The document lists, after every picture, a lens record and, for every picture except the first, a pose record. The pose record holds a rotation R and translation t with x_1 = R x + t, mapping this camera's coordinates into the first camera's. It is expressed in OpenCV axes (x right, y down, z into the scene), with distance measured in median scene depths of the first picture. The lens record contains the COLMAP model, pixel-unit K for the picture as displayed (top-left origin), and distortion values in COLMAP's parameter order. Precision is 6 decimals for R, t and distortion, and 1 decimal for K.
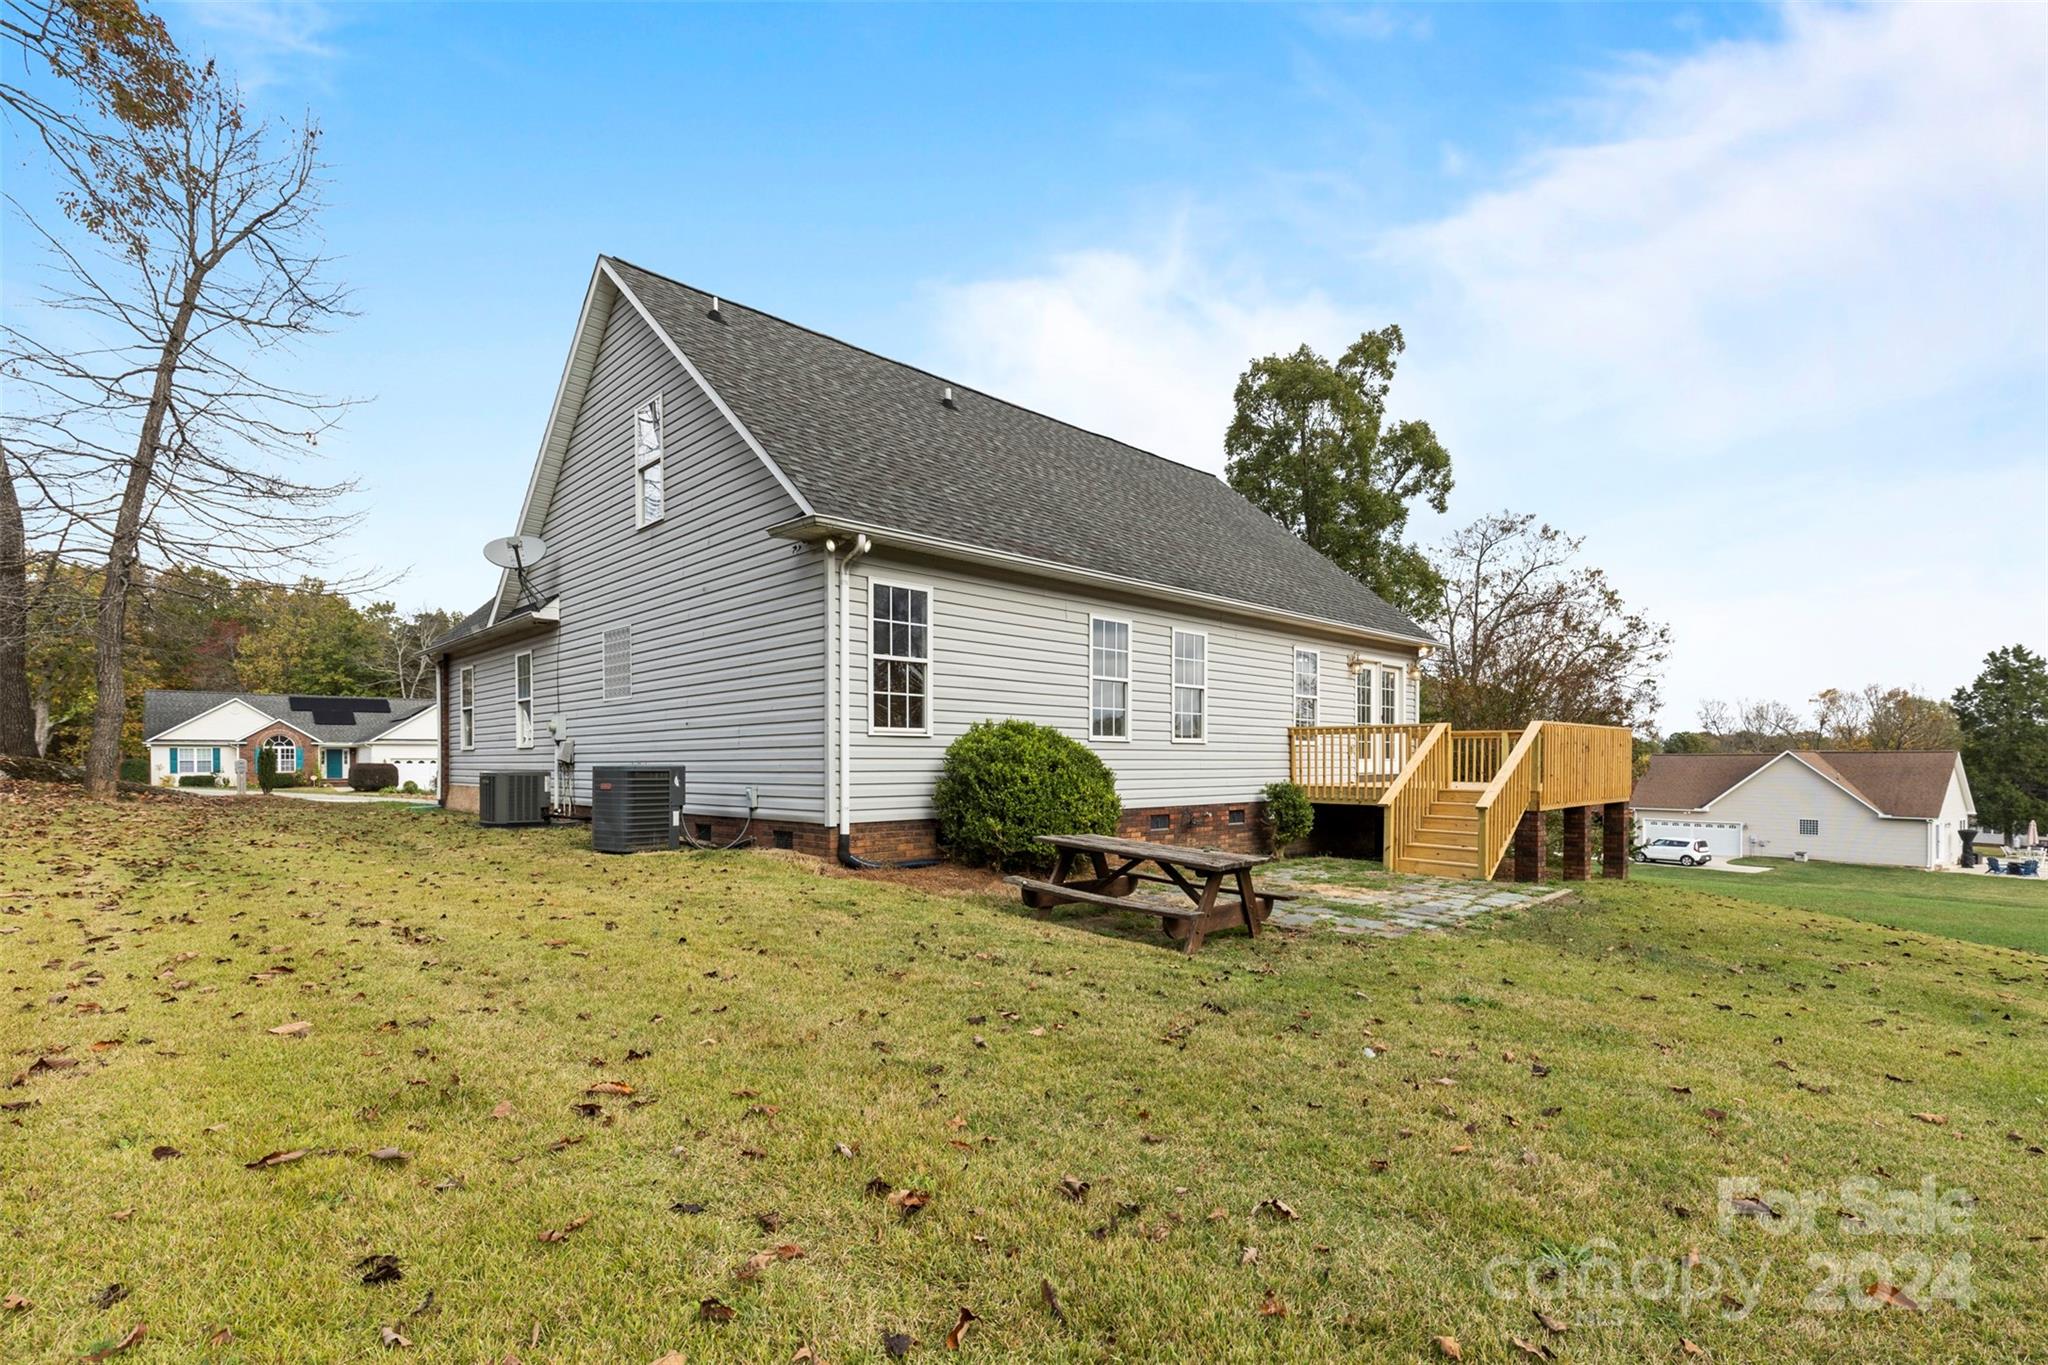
lens RADIAL K [[958.3, 0, 1021.6], [0, 958.3, 795.8], [0, 0, 1]] dist [0.004585, 0.000682]
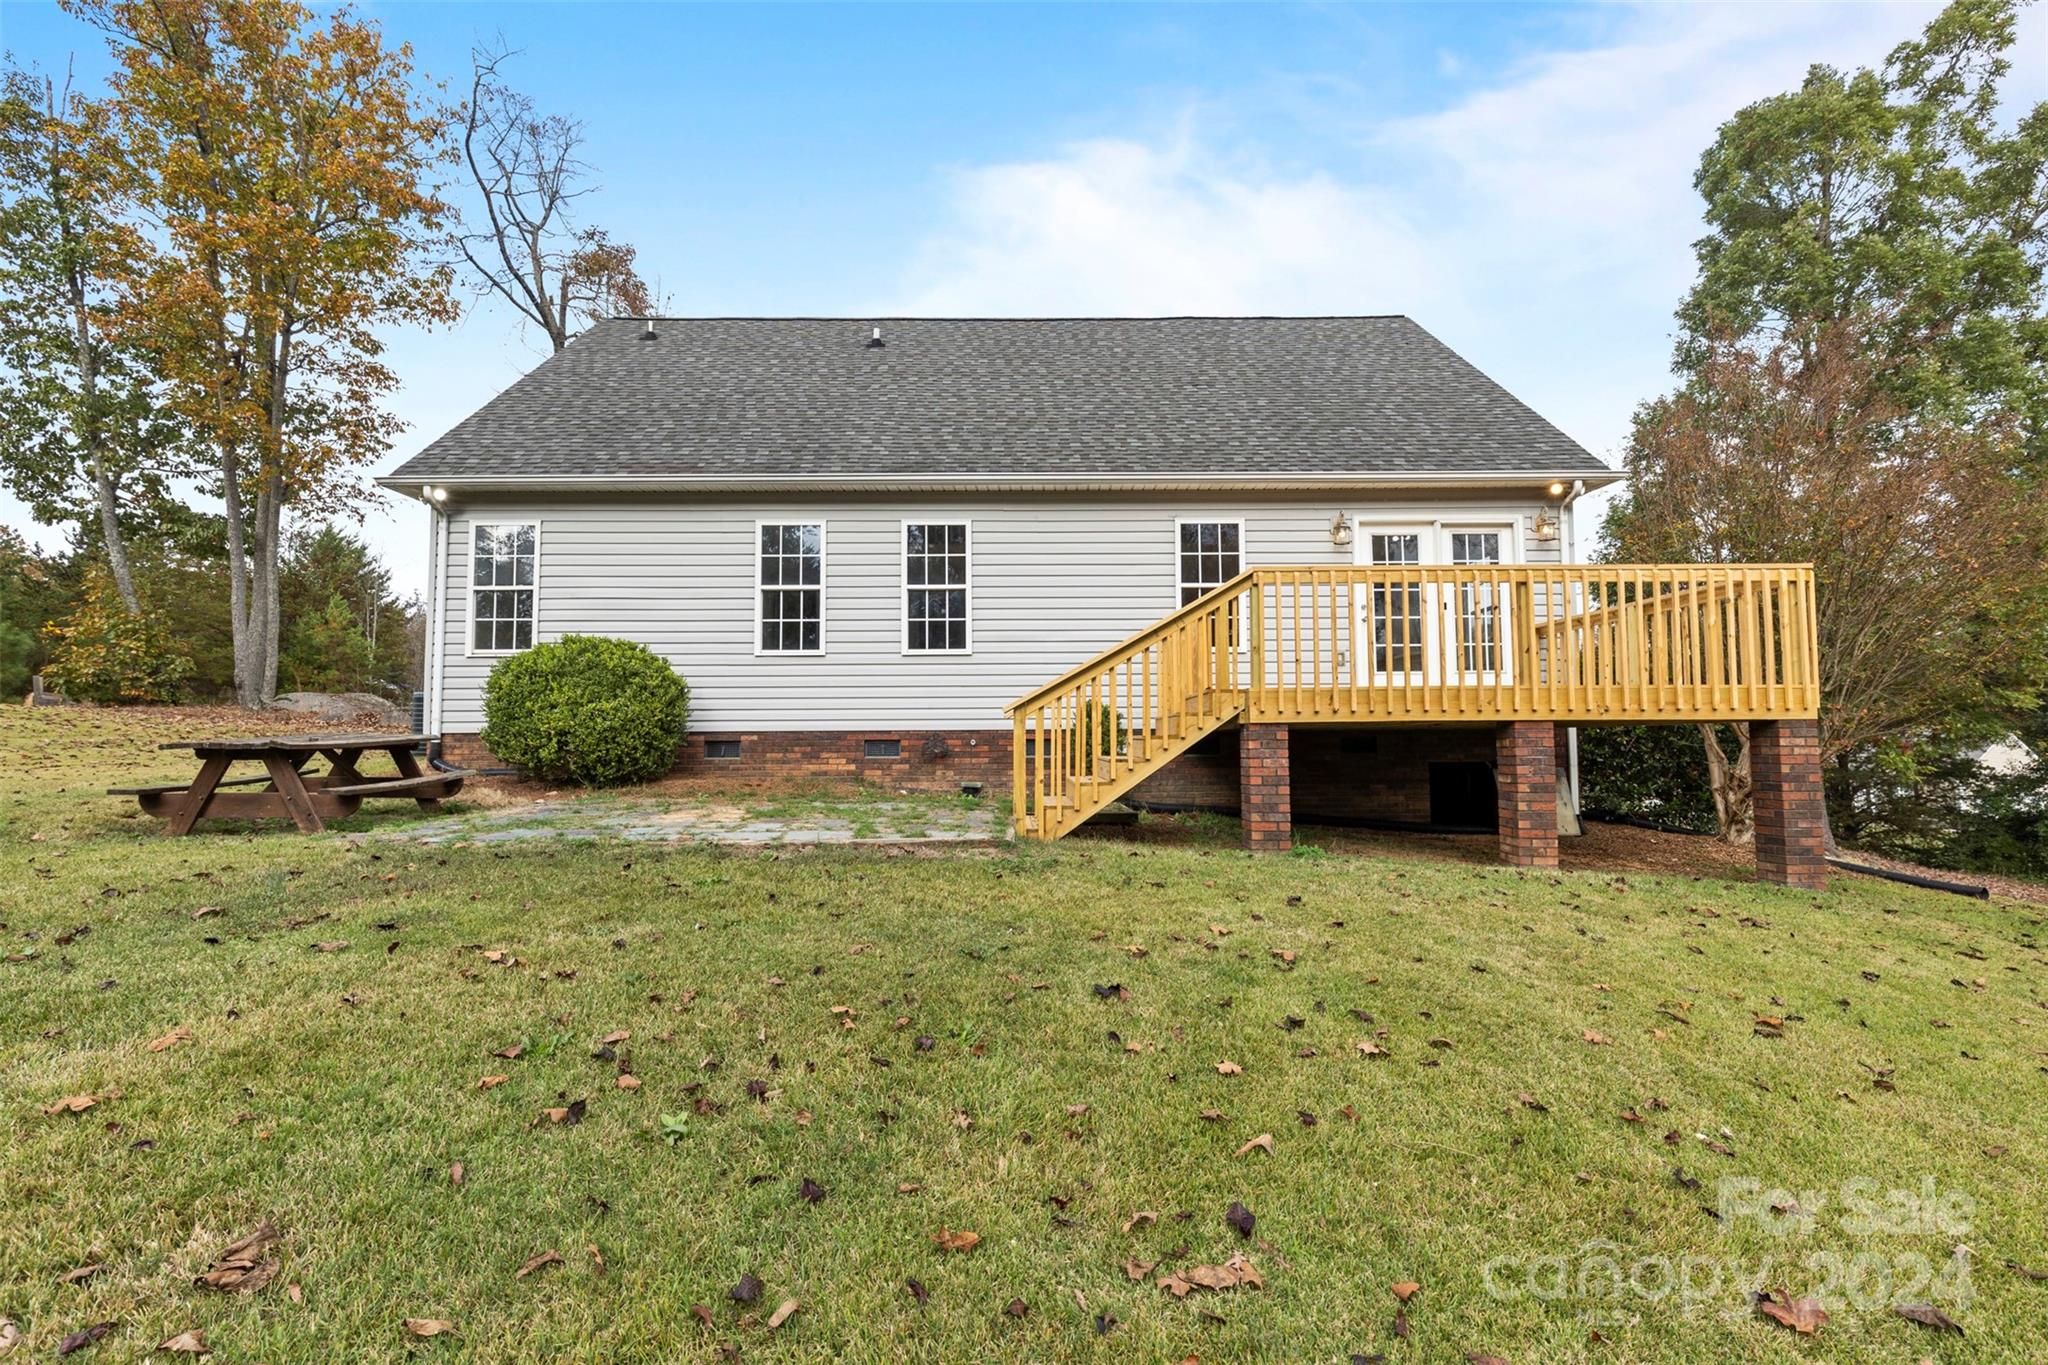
lens RADIAL K [[941.4, 0, 999.1], [0, 941.4, 687.0], [0, 0, 1]] dist [0.001535, 0.001012]
pose [[0.718064, -0.046490, -0.694422, 0.658632], [-0.020795, 0.995888, -0.088174, 0.036606], [0.695666, 0.077755, 0.714145, 0.389274]]
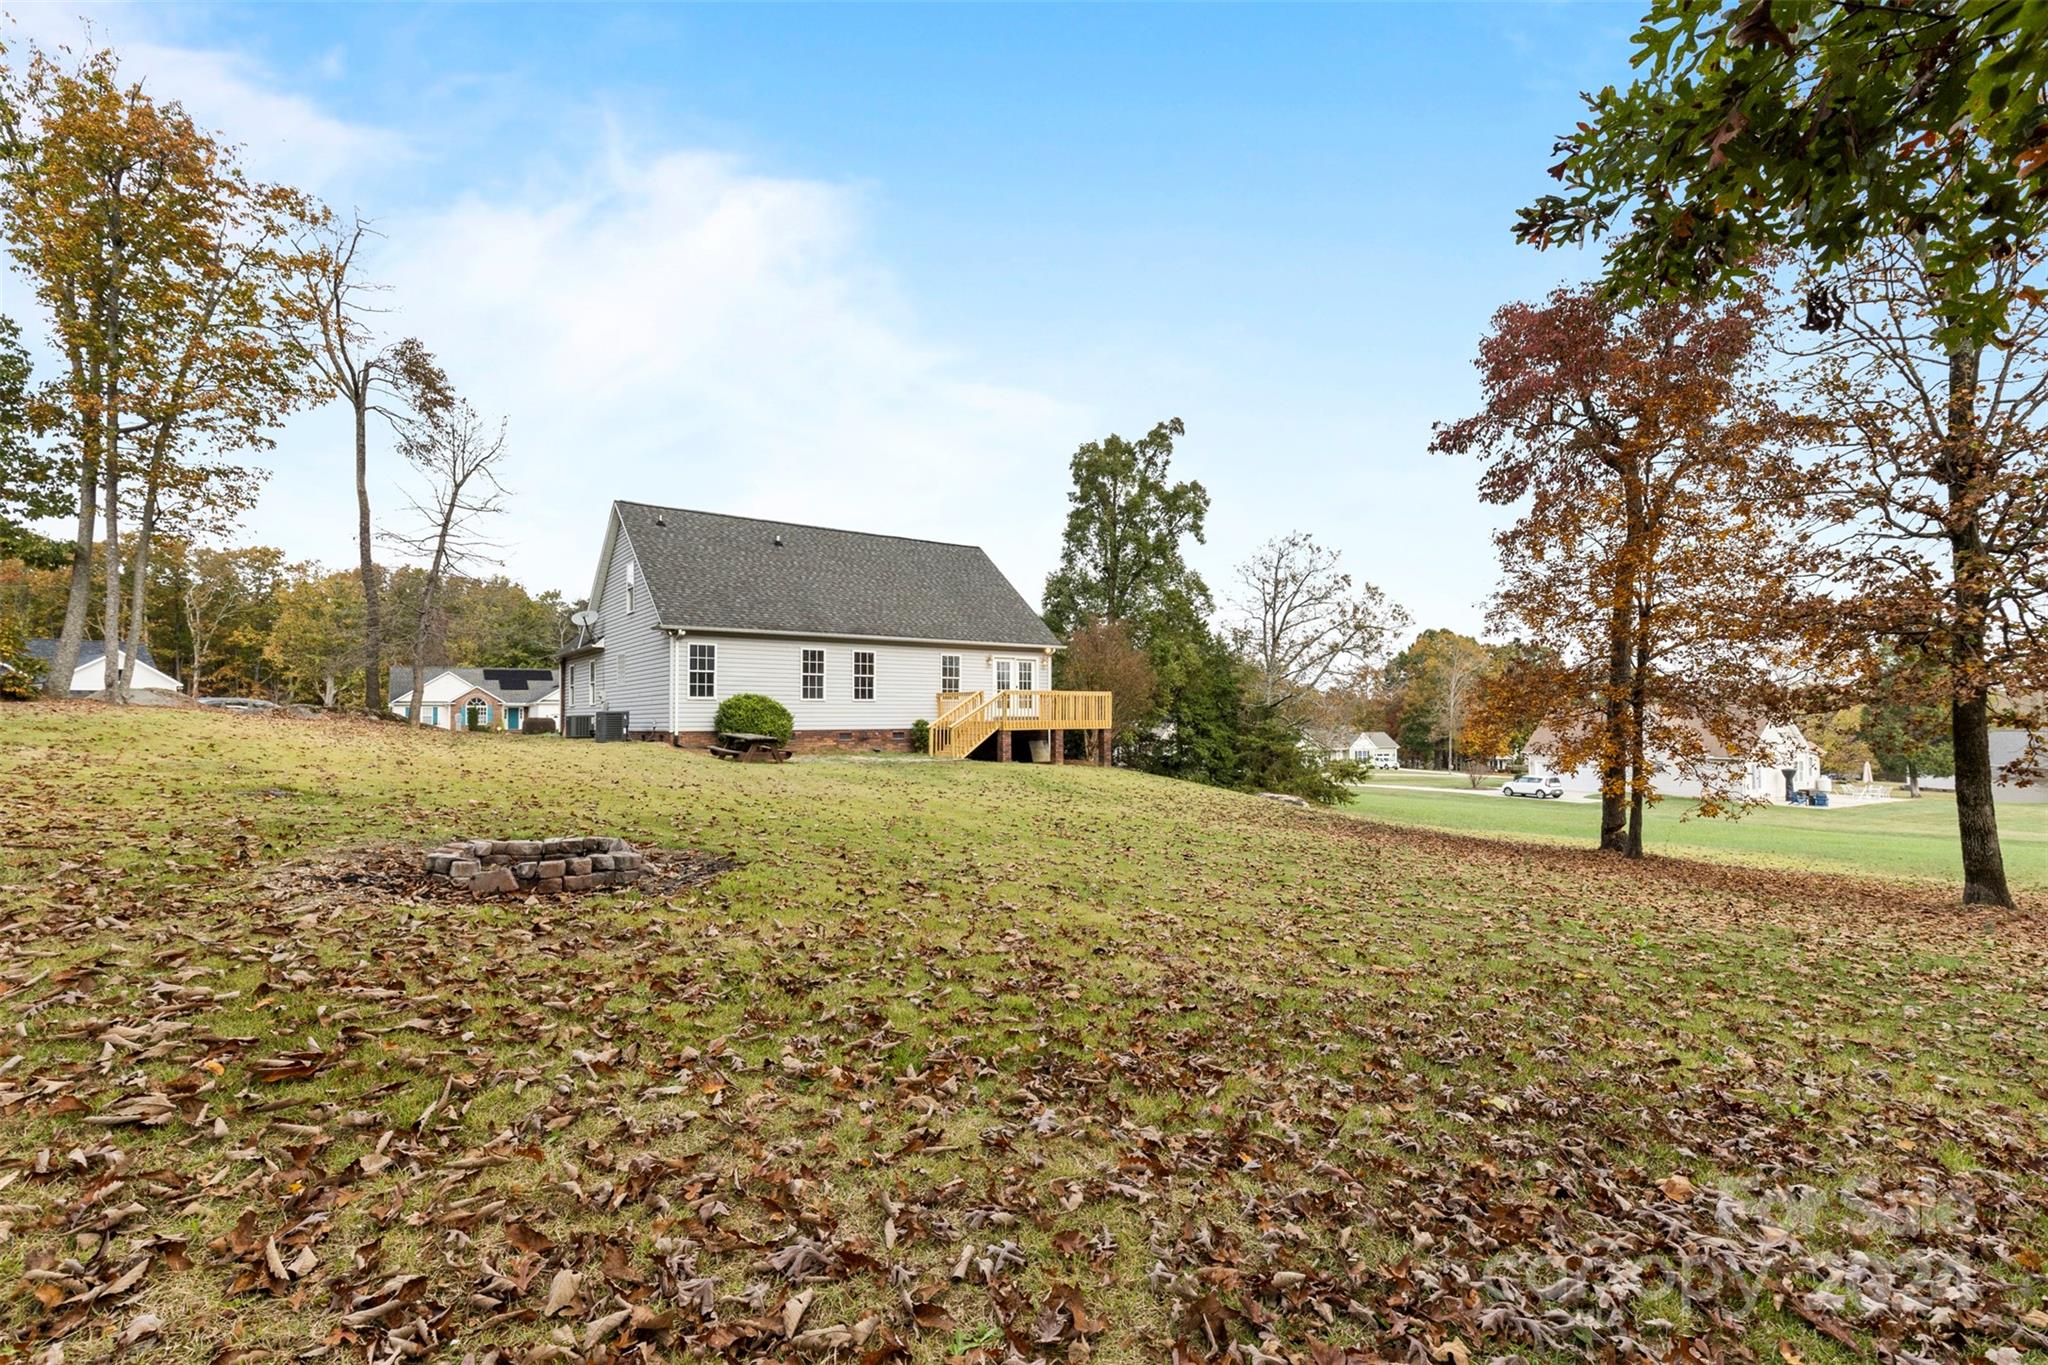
lens RADIAL K [[941.3, 0, 1023.3], [0, 941.3, 722.1], [0, 0, 1]] dist [0.003763, 0.000194]
pose [[0.992039, -0.003004, -0.125893, 0.691731], [-0.000857, 0.999531, -0.030605, 0.050803], [0.125926, 0.030469, 0.991572, -0.946896]]
